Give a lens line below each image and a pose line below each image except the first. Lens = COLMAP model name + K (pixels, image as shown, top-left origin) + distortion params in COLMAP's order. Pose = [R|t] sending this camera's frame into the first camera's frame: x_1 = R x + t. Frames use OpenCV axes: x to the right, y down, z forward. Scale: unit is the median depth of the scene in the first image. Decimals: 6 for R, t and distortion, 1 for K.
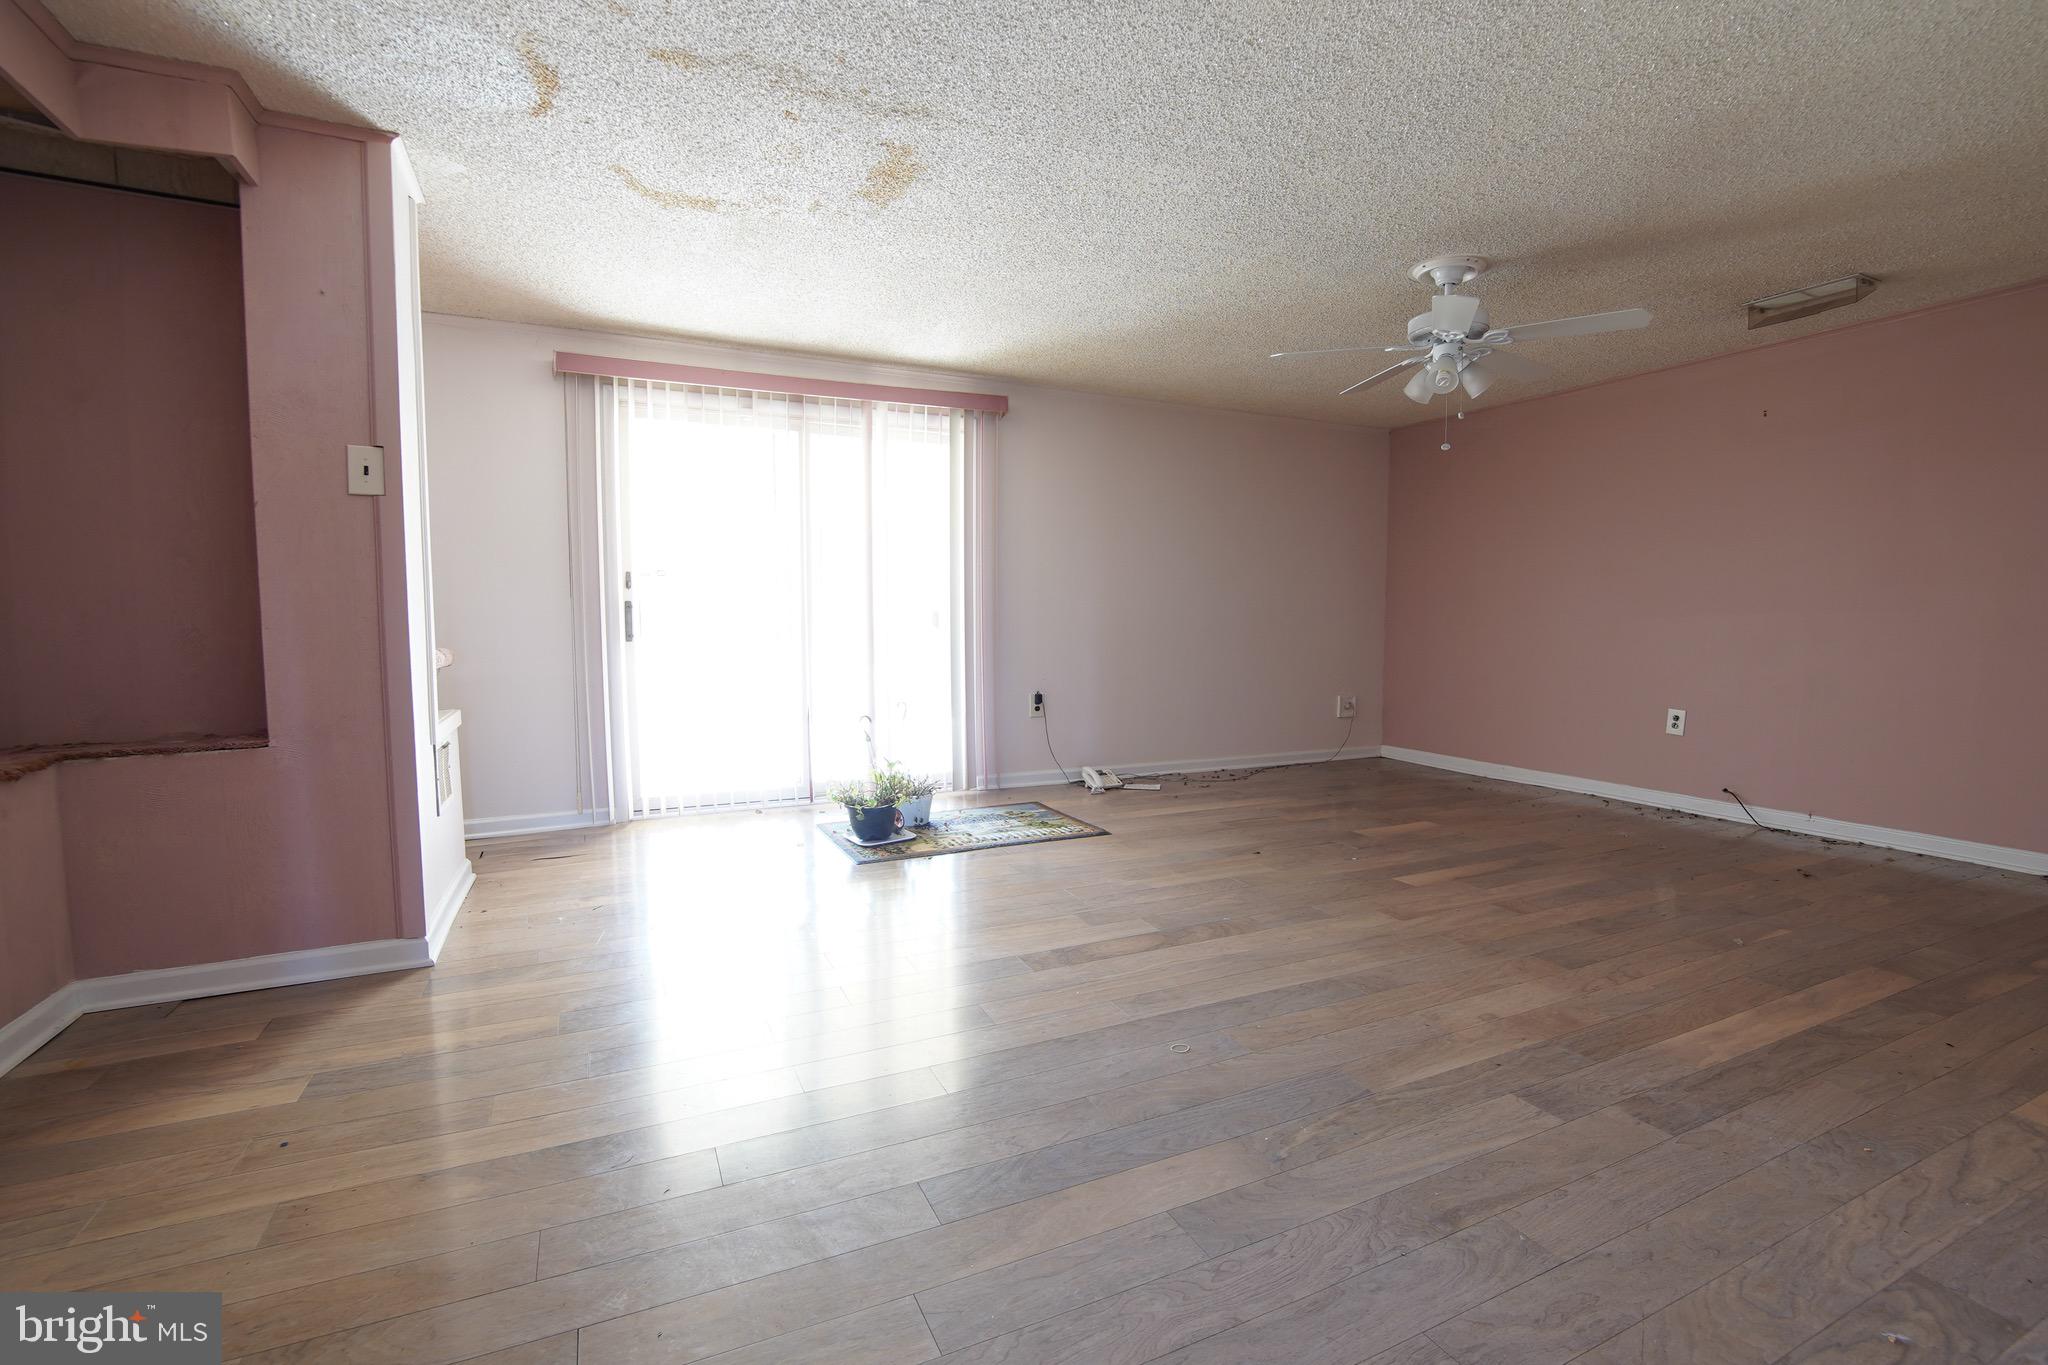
lens RADIAL K [[911.2, 0, 1030.2], [0, 911.2, 689.3], [0, 0, 1]] dist [-0.036562, 0.007814]
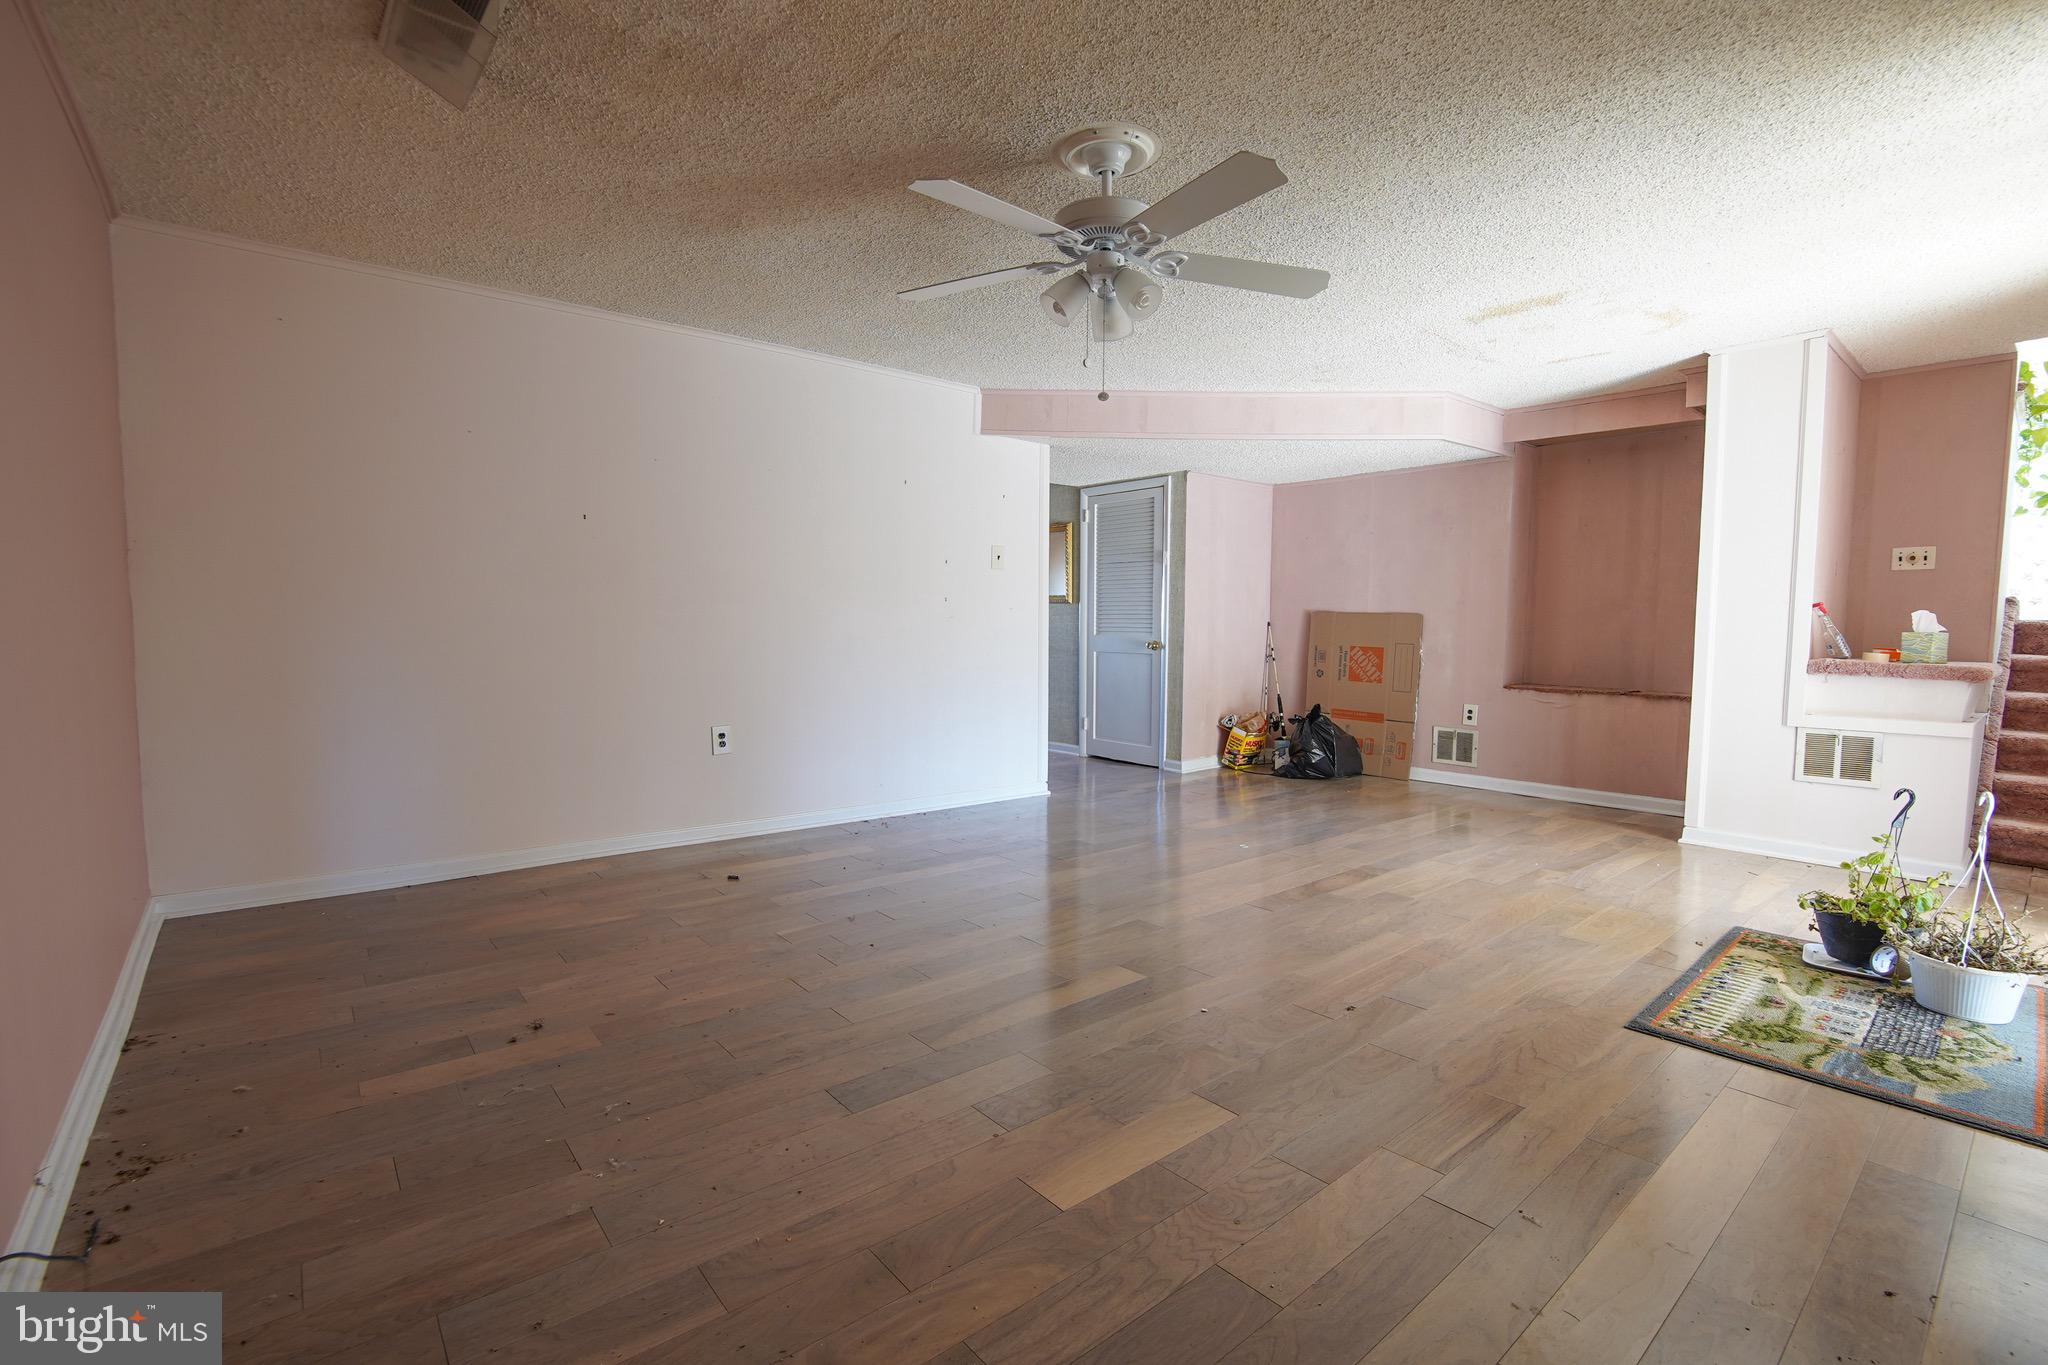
lens RADIAL K [[911.2, 0, 1021.7], [0, 911.2, 687.5], [0, 0, 1]] dist [-0.036562, 0.007814]
pose [[-0.968694, 0.010914, -0.248019, 0.824823], [-0.026678, 0.988672, 0.147702, -0.168286], [0.246821, 0.149694, -0.957429, 1.996722]]
